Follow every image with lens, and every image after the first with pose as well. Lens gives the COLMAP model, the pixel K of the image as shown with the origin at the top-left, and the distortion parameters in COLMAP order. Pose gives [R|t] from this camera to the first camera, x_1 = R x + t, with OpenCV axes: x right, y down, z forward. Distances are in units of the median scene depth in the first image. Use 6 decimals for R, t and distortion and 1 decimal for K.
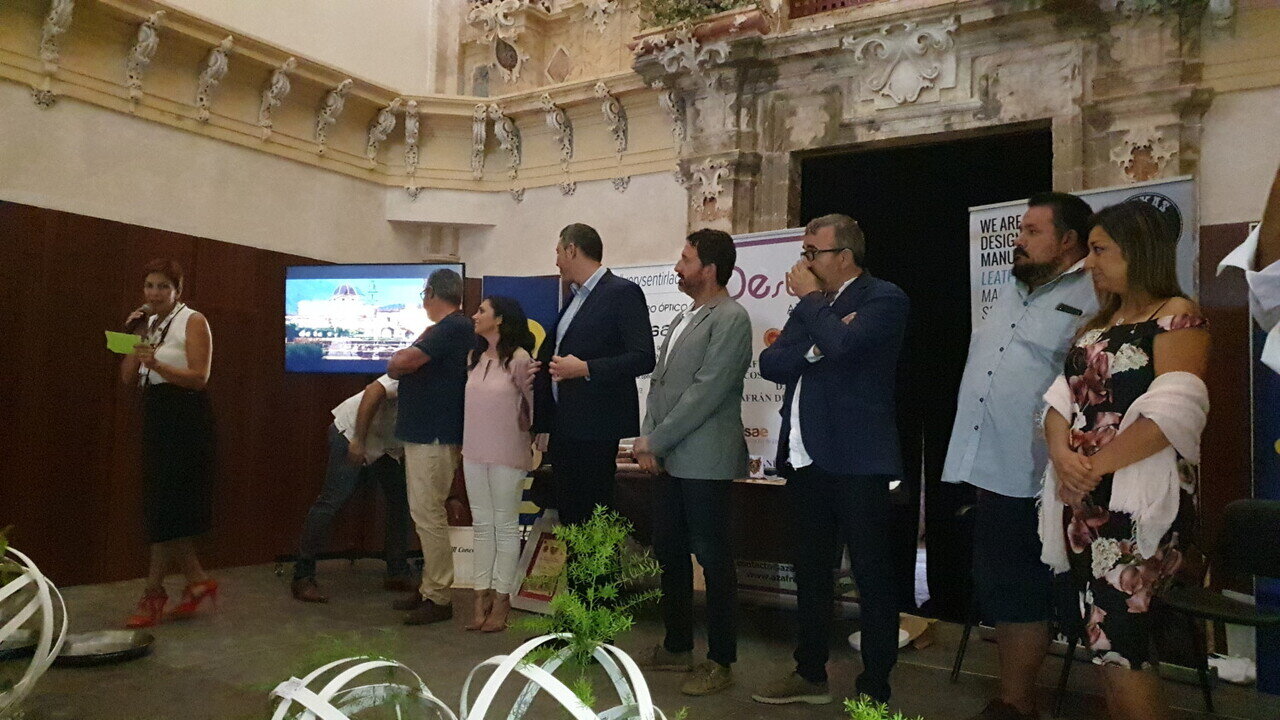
lens RADIAL K [[1000.1, 0, 628.4], [0, 1000.1, 371.7], [0, 0, 1]] dist [0.047968, -0.078699]
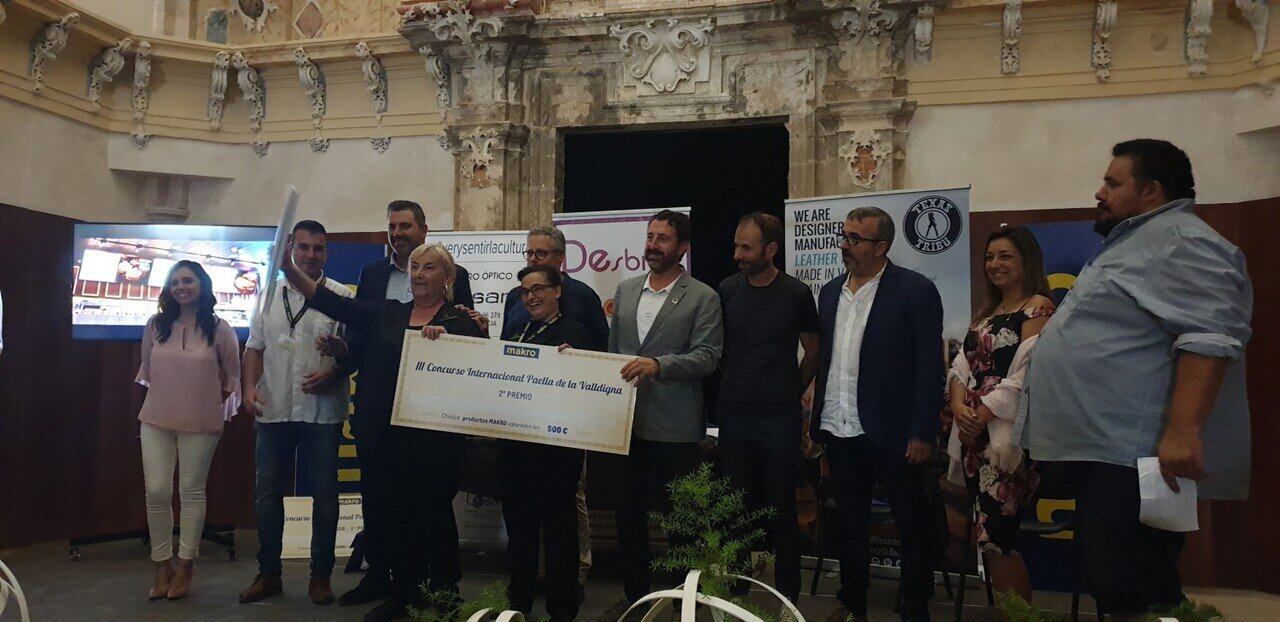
lens RADIAL K [[1004.0, 0, 623.5], [0, 1004.0, 329.6], [0, 0, 1]] dist [0.050884, -0.087977]
pose [[0.946123, -0.000172, 0.323807, -0.117980], [-0.000123, 1.000000, 0.000890, -0.006418], [-0.323807, -0.000882, 0.946123, -0.028089]]
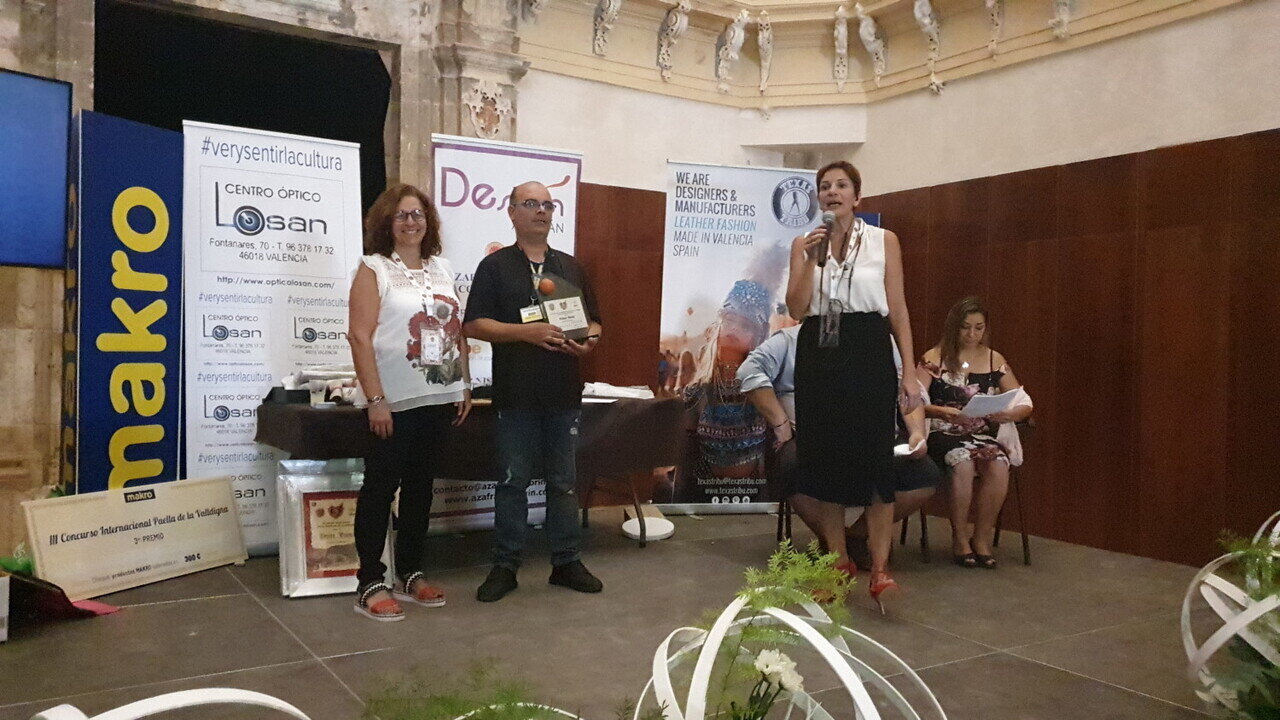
lens RADIAL K [[1000.1, 0, 642.3], [0, 1000.1, 363.7], [0, 0, 1]] dist [0.047968, -0.078699]
pose [[0.390146, -0.036153, 0.920043, -0.411651], [-0.050629, 0.996875, 0.060641, 0.004264], [-0.919360, -0.070240, 0.387096, 0.295082]]
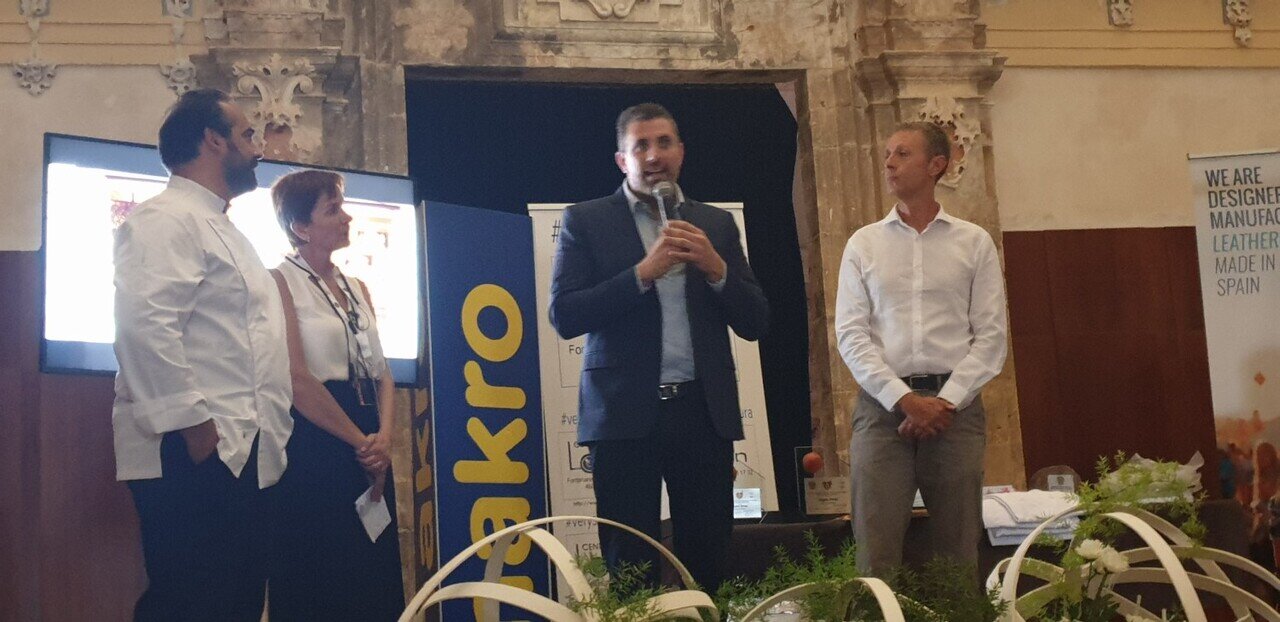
lens RADIAL K [[1943.1, 0, 650.8], [0, 1943.1, 305.7], [0, 0, 1]] dist [0.149376, 0.000000]
pose [[0.689266, 0.052144, 0.722630, -0.565558], [0.048908, 0.991783, -0.118216, 0.062070], [-0.722856, 0.116825, 0.681051, 0.143488]]
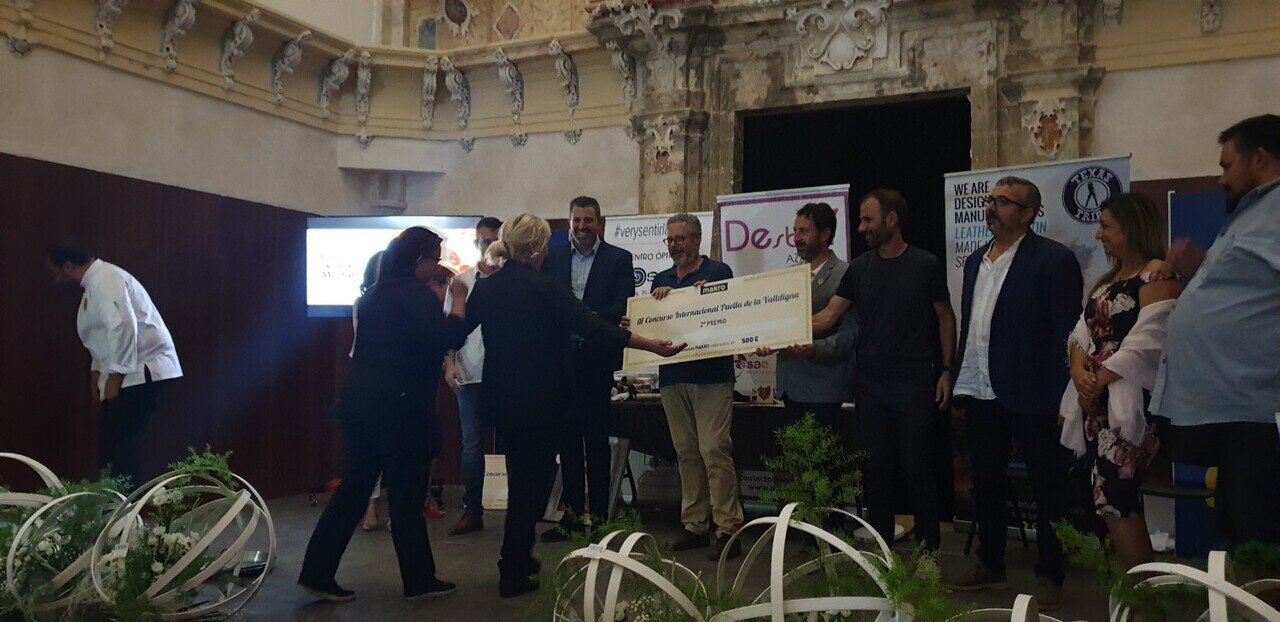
lens RADIAL K [[1004.0, 0, 632.1], [0, 1004.0, 328.8], [0, 0, 1]] dist [0.050884, -0.087977]
pose [[0.990686, -0.012289, 0.135608, -0.104838], [0.009988, 0.999795, 0.017637, -0.001800], [-0.135796, -0.016119, 0.990606, -0.078698]]
